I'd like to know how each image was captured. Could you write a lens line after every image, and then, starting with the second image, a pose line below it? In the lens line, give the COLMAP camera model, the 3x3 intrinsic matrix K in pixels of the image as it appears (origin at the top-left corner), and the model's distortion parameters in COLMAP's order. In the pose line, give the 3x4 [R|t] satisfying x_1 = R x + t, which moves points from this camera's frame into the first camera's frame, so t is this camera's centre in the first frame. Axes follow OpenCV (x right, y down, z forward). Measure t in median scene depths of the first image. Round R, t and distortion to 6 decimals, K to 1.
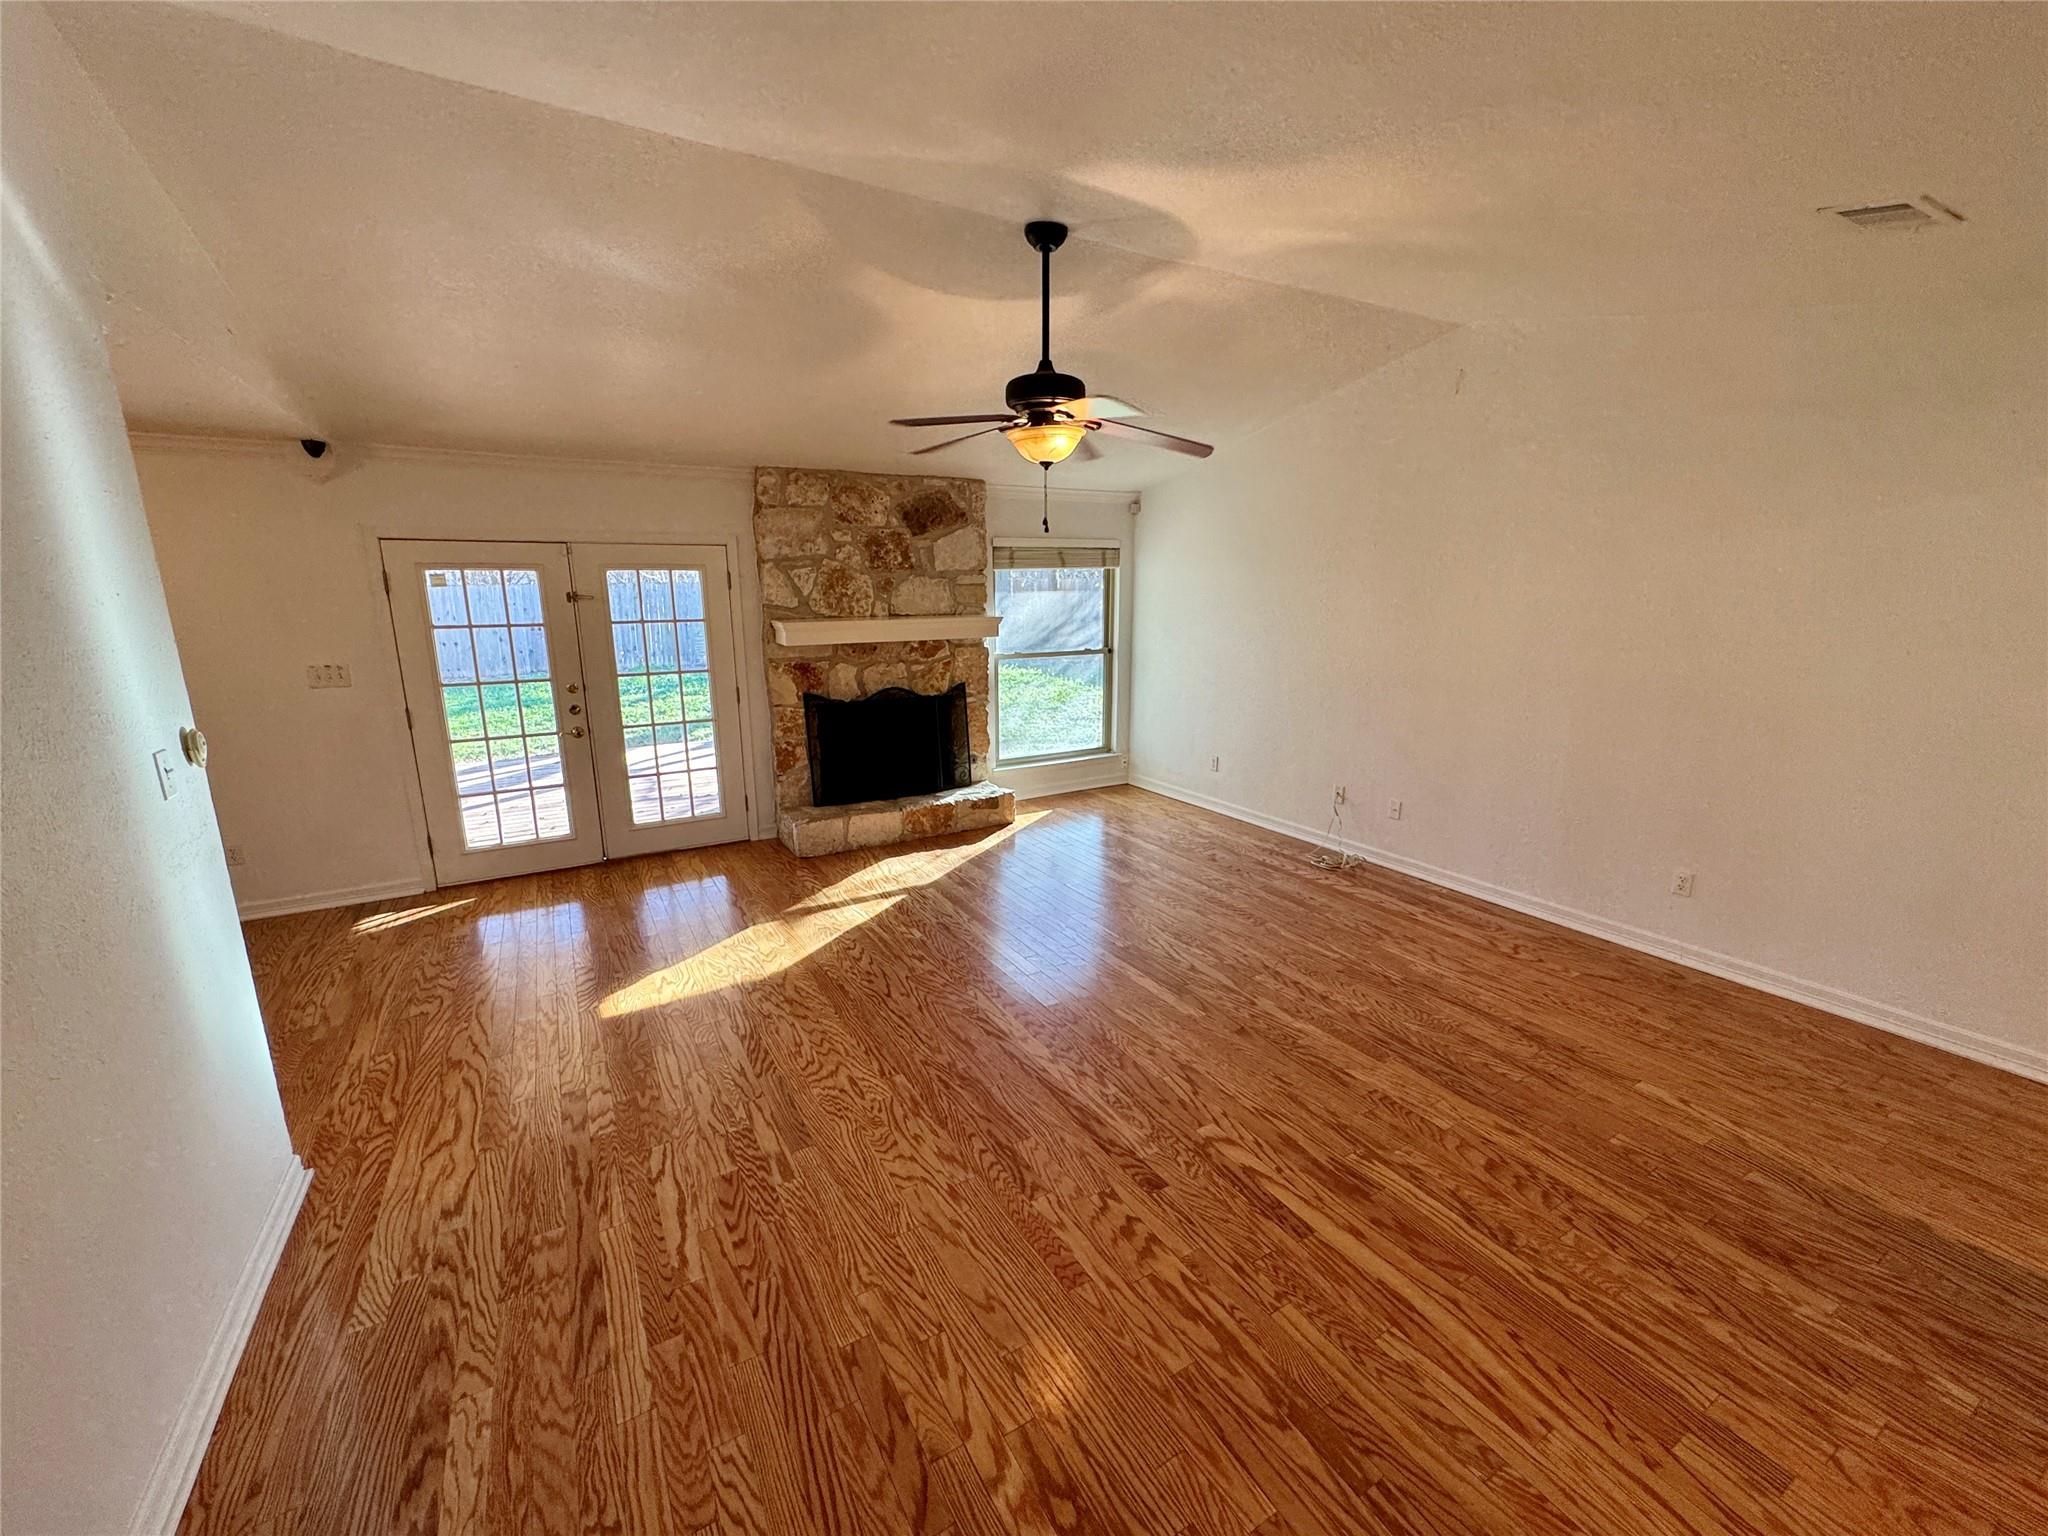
lens RADIAL K [[815.0, 0, 1024.7], [0, 815.0, 763.6], [0, 0, 1]] dist [-0.002286, 0.000183]
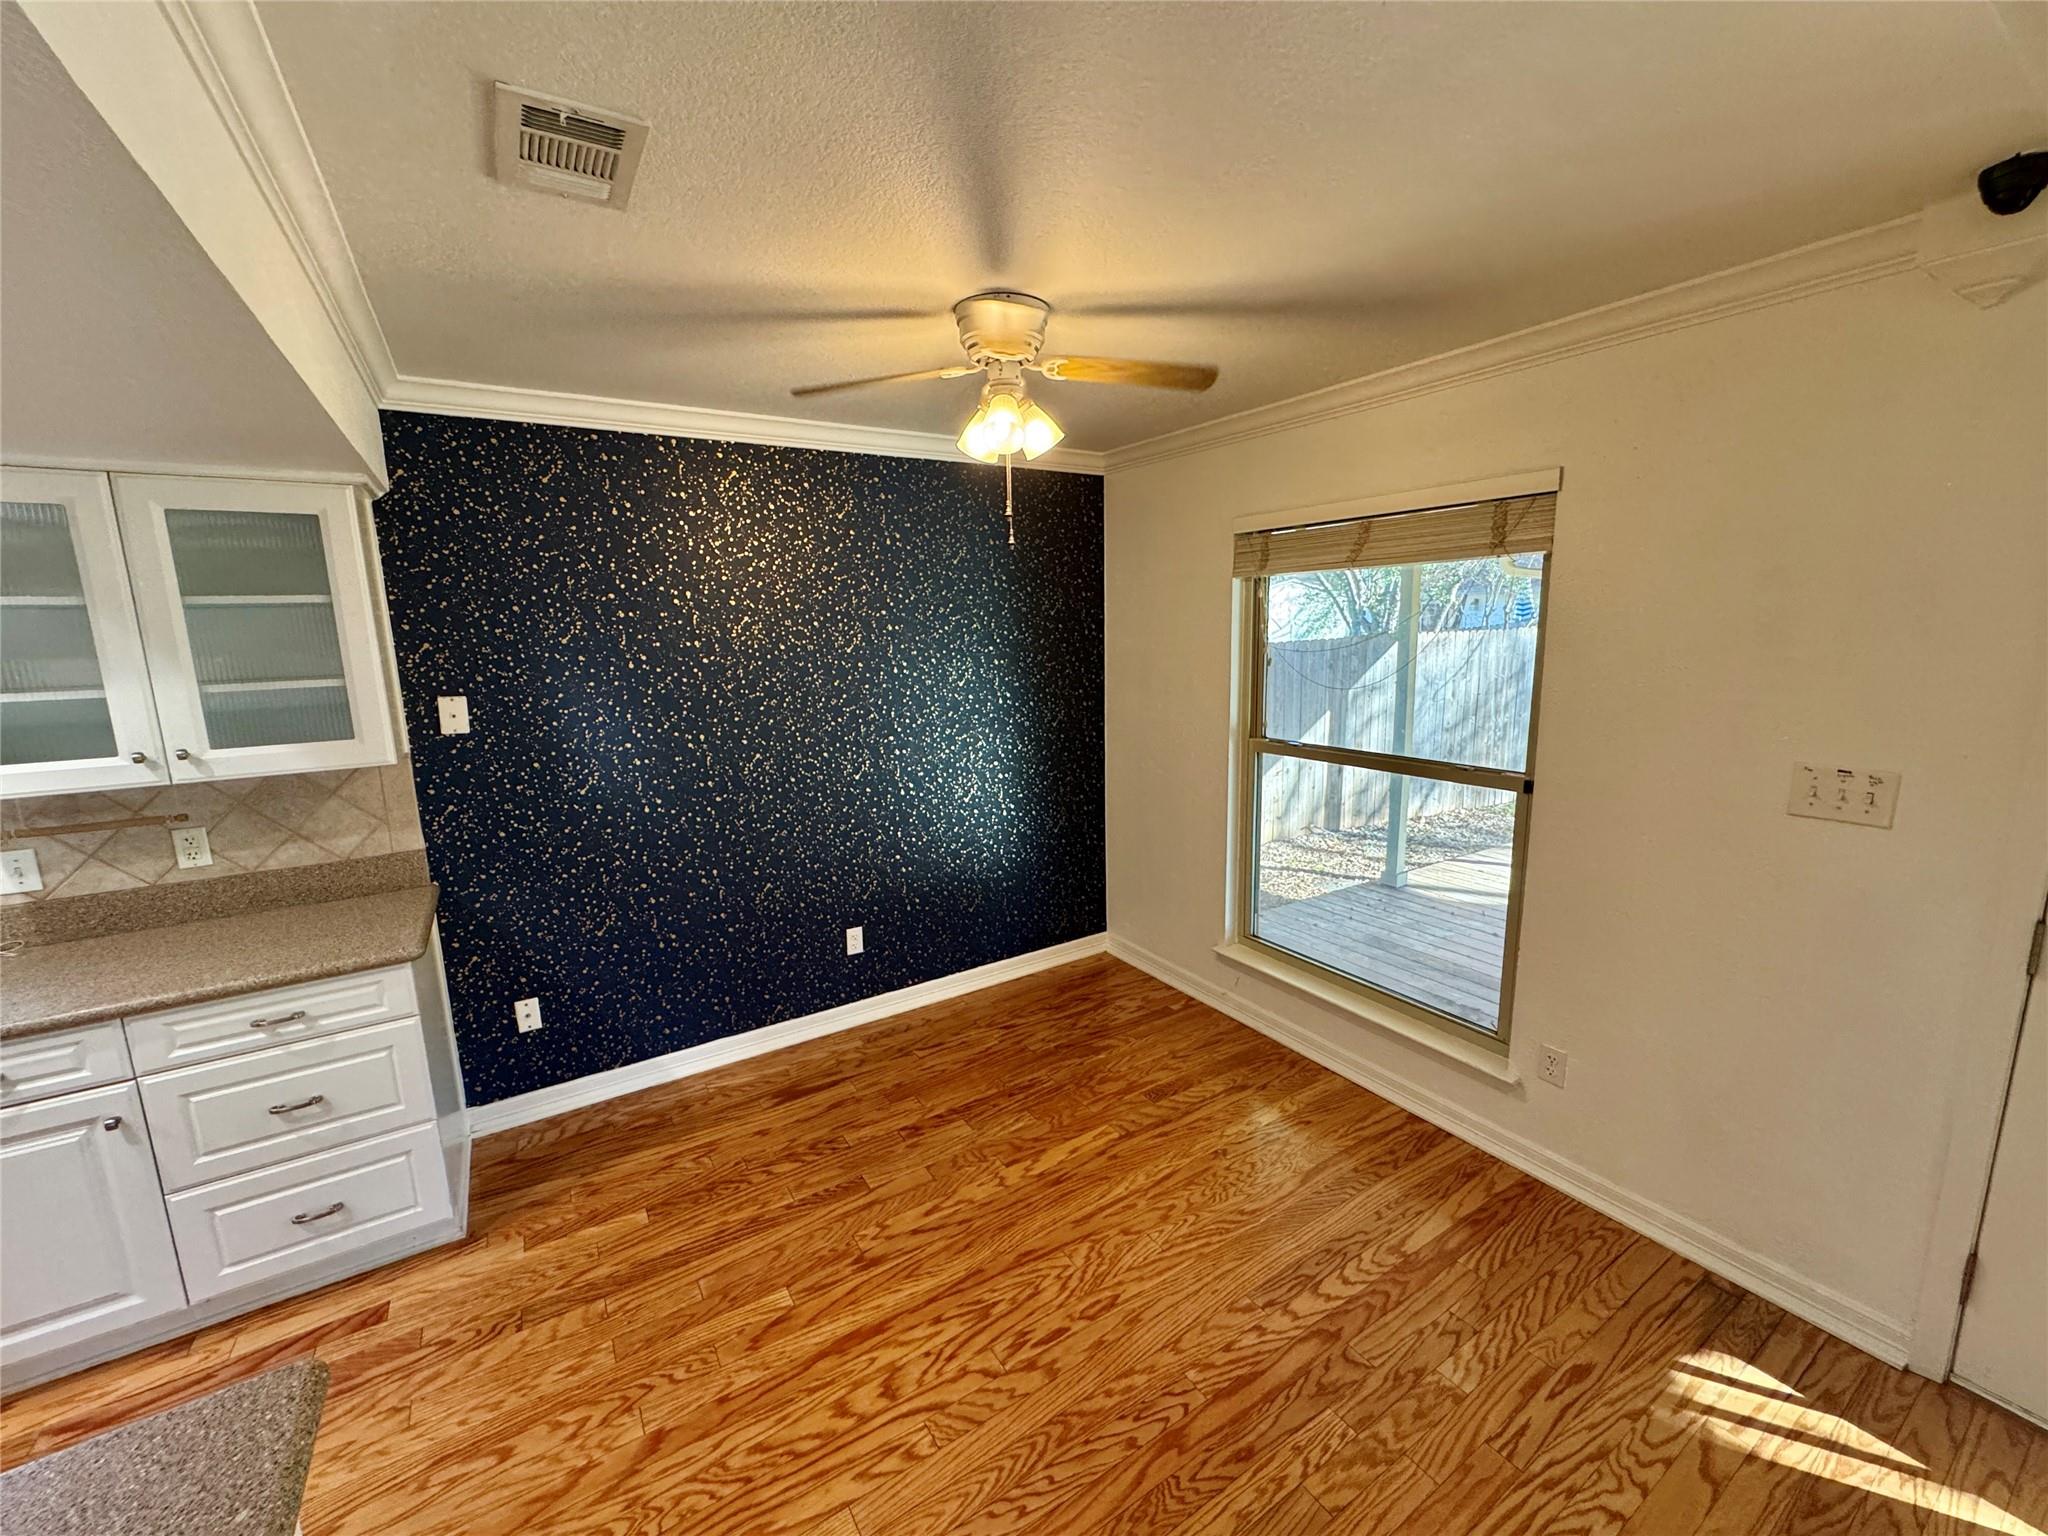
lens RADIAL K [[815.0, 0, 1026.3], [0, 815.0, 766.2], [0, 0, 1]] dist [-0.002286, 0.000183]
pose [[0.038492, 0.178419, -0.983201, -0.562683], [-0.191352, 0.967038, 0.167995, -0.135958], [0.980766, 0.181672, 0.071364, 0.676563]]
